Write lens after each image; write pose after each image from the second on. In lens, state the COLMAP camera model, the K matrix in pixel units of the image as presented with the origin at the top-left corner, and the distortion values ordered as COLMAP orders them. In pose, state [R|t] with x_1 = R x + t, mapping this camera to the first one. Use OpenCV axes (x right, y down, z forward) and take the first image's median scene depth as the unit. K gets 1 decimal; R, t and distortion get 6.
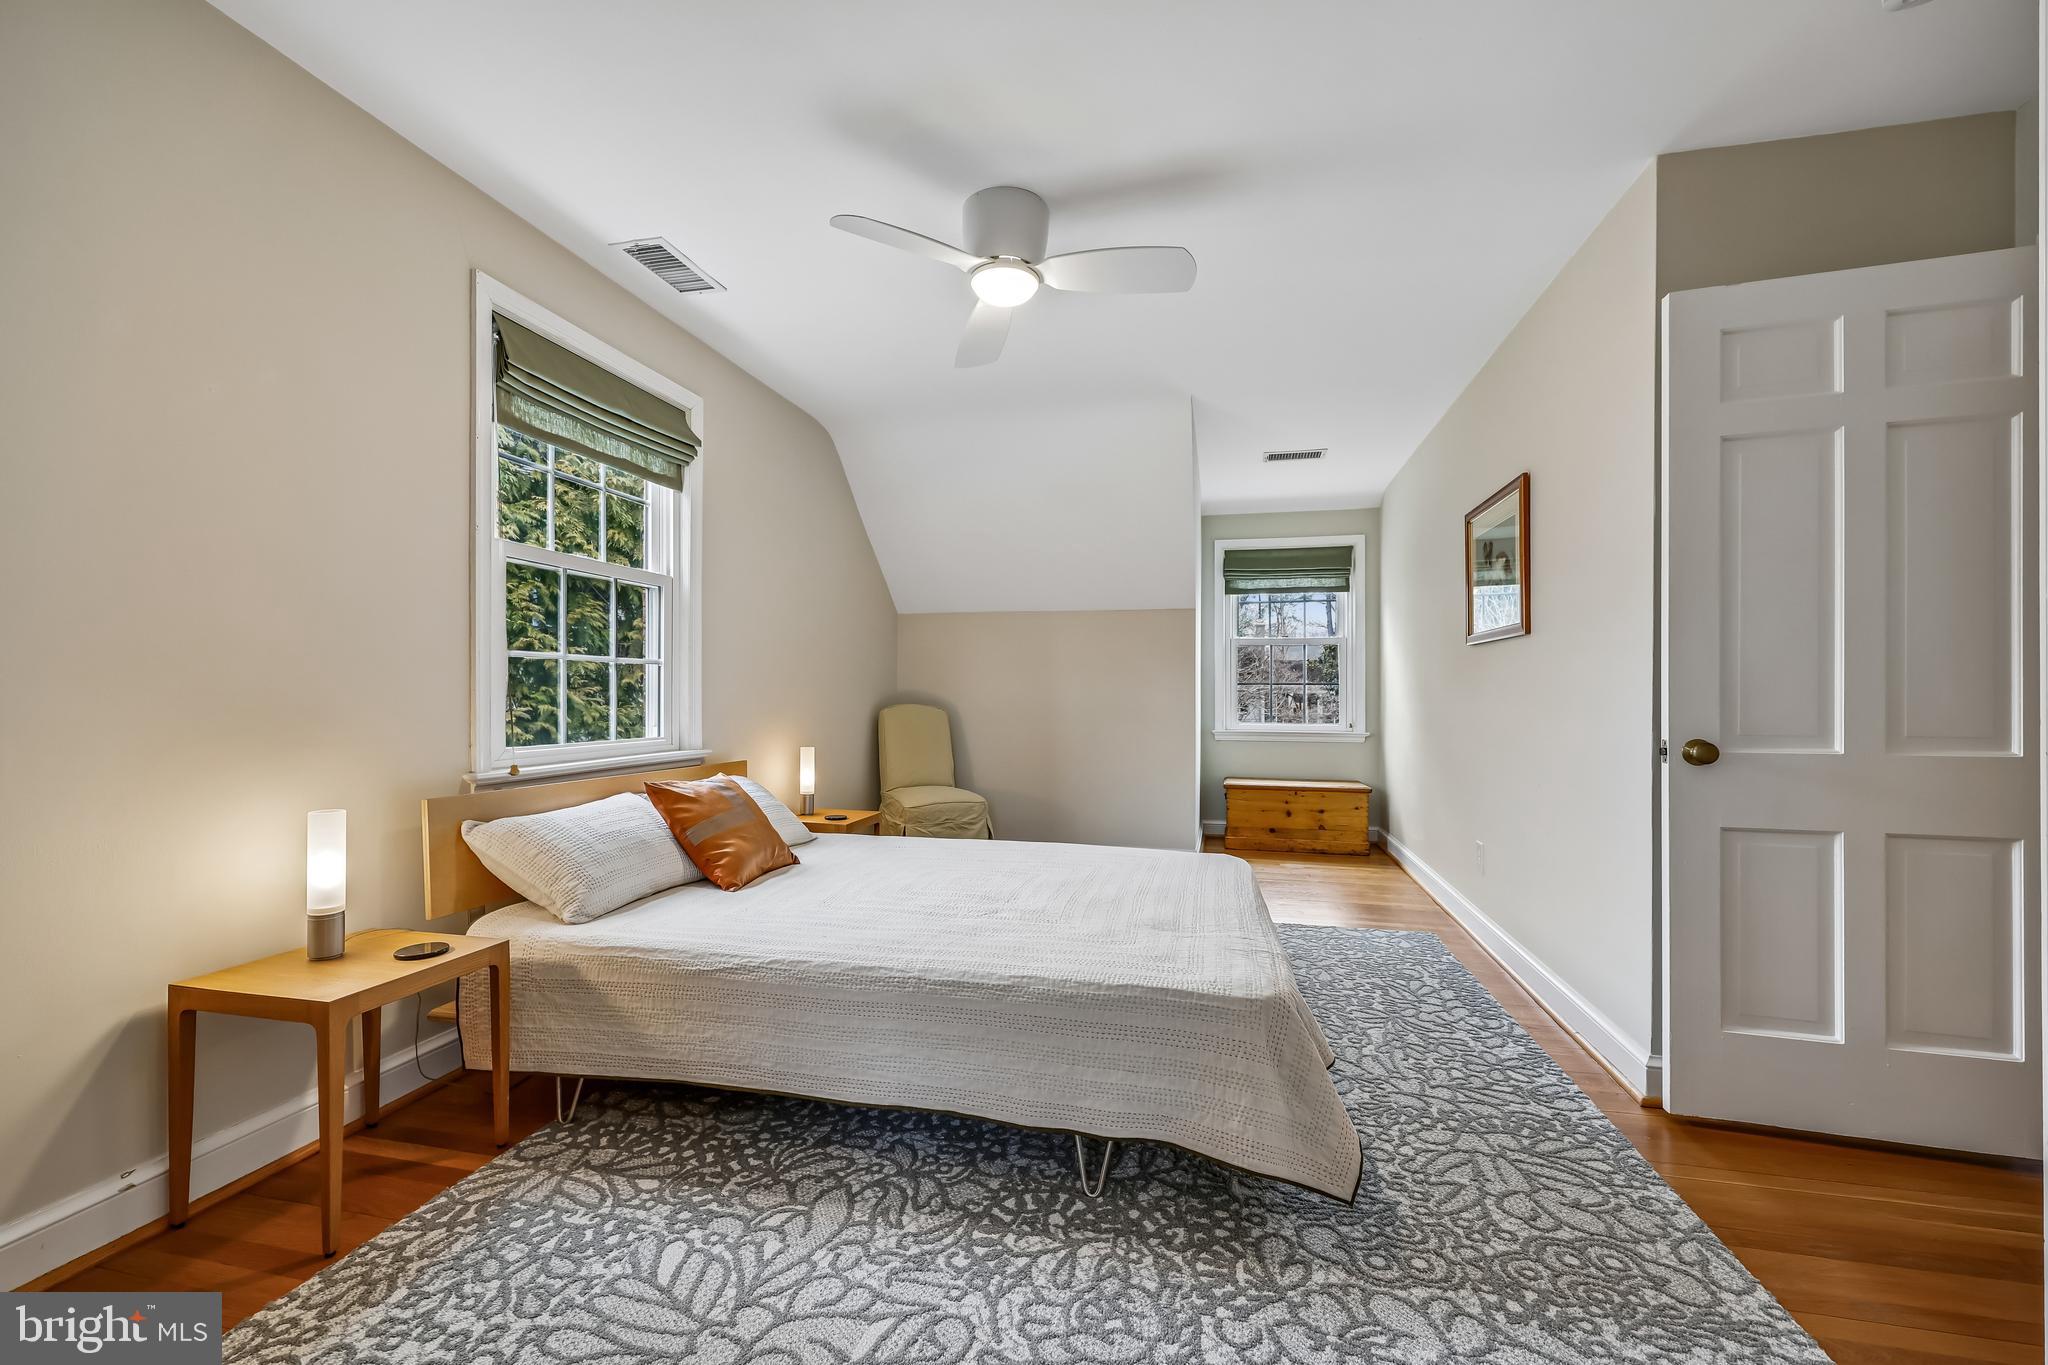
lens RADIAL K [[826.2, 0, 1035.7], [0, 826.2, 691.2], [0, 0, 1]] dist [-0.000615, -0.000132]
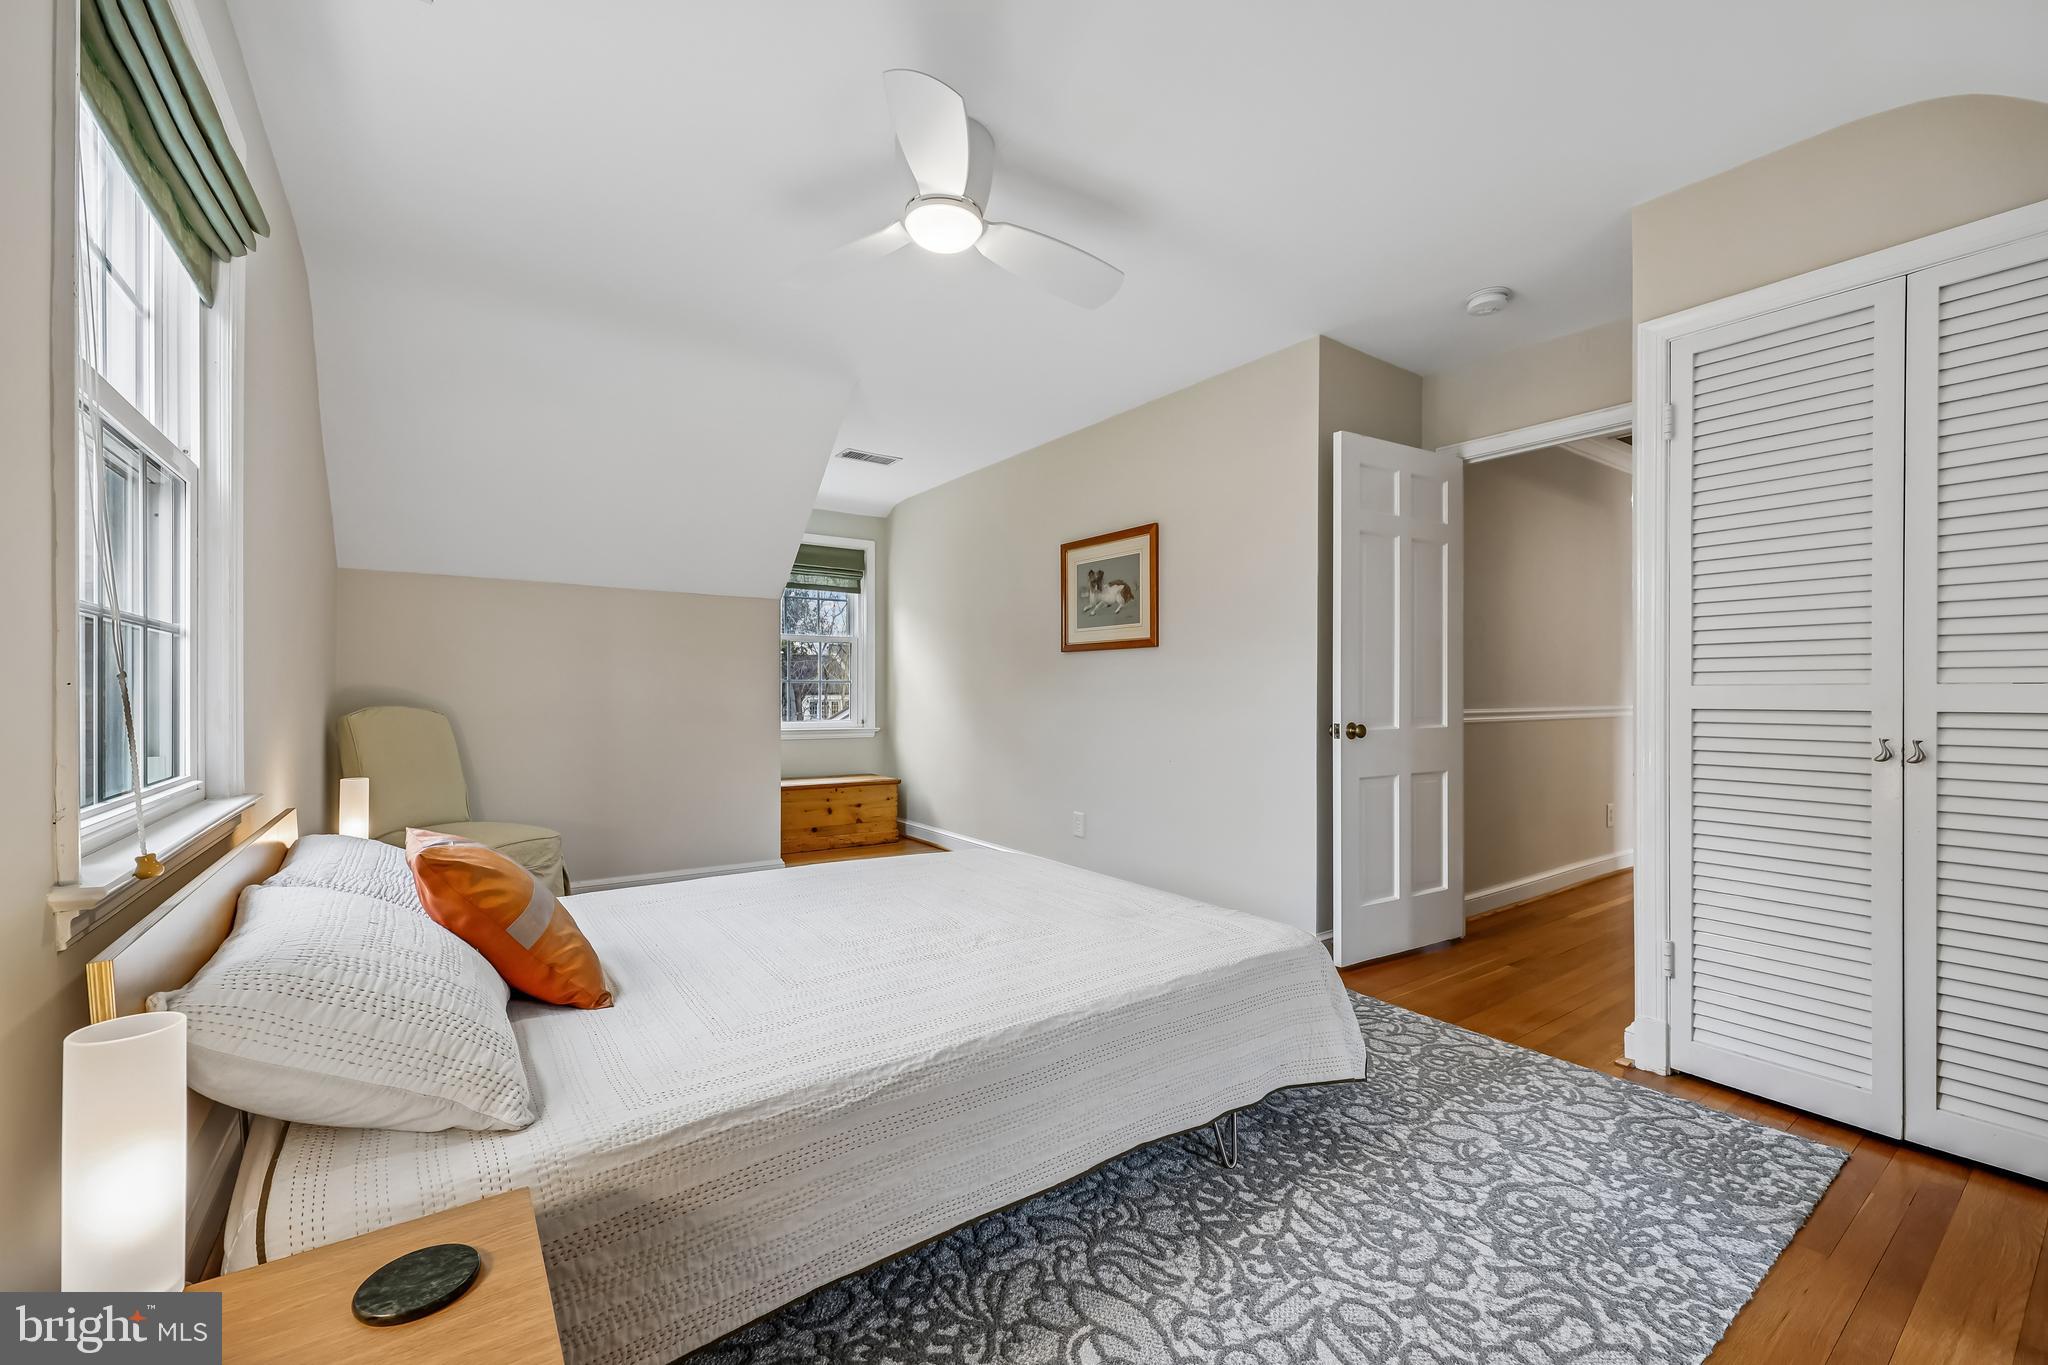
lens RADIAL K [[826.2, 0, 1030.0], [0, 826.2, 693.7], [0, 0, 1]] dist [-0.000615, -0.000132]
pose [[0.663074, -0.000320, 0.748554, -0.815248], [-0.005011, 0.999976, 0.004866, -0.000516], [-0.748537, -0.006978, 0.663056, 0.448450]]
